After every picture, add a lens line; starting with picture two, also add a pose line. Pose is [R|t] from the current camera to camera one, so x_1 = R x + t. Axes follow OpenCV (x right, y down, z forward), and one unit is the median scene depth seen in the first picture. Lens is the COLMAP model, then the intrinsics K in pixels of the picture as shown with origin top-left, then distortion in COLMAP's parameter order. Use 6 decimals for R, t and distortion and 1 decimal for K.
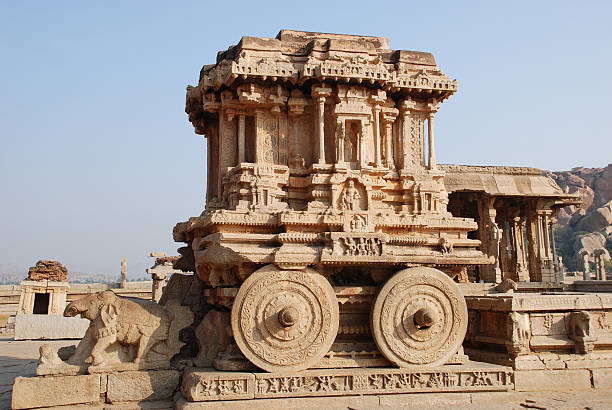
lens RADIAL K [[662.1, 0, 306.0], [0, 662.1, 205.0], [0, 0, 1]] dist [0.000629, 0.268833]
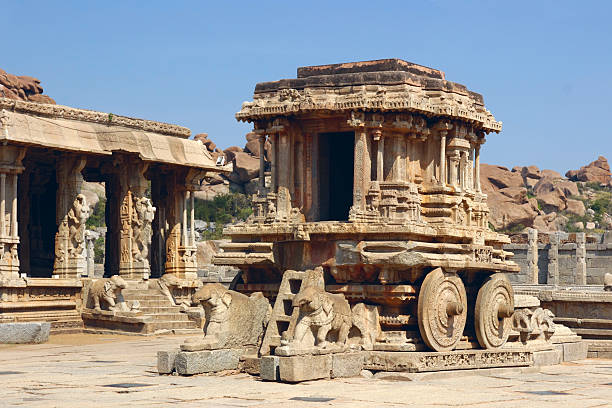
lens RADIAL K [[1250.0, 0, 306.0], [0, 1250.0, 204.0], [0, 0, 1]] dist [0.167089, 0.176236]
pose [[0.756534, 0.065041, 0.650712, -1.691074], [-0.104292, 0.994306, 0.021868, -0.053767], [-0.645585, -0.084407, 0.759010, -0.603085]]
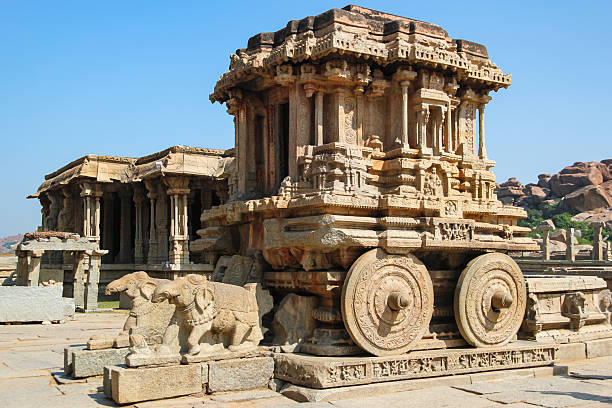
lens RADIAL K [[663.5, 0, 304.4], [0, 663.5, 224.3], [0, 0, 1]] dist [0.032293, 0.006531]
pose [[0.953097, 0.025517, 0.301587, -0.425347], [-0.044218, 0.997488, 0.055343, 0.003748], [-0.299417, -0.066082, 0.951831, 0.086452]]
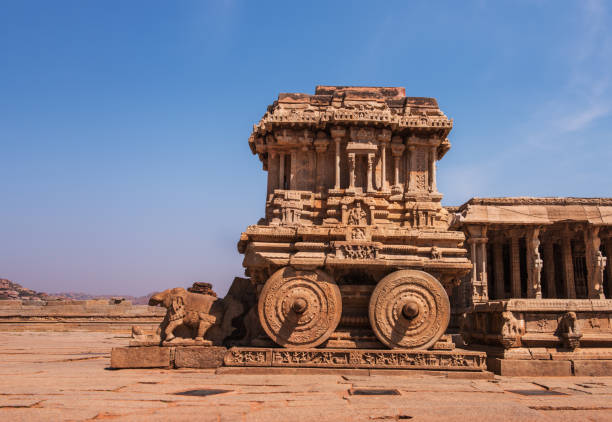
lens RADIAL K [[614.5, 0, 355.1], [0, 614.5, 231.2], [0, 0, 1]] dist [0.050497, -0.002601]
pose [[0.983609, -0.006711, -0.180191, 0.274915], [0.003393, 0.999819, -0.018716, 0.041257], [0.180284, 0.017798, 0.983453, -0.161375]]
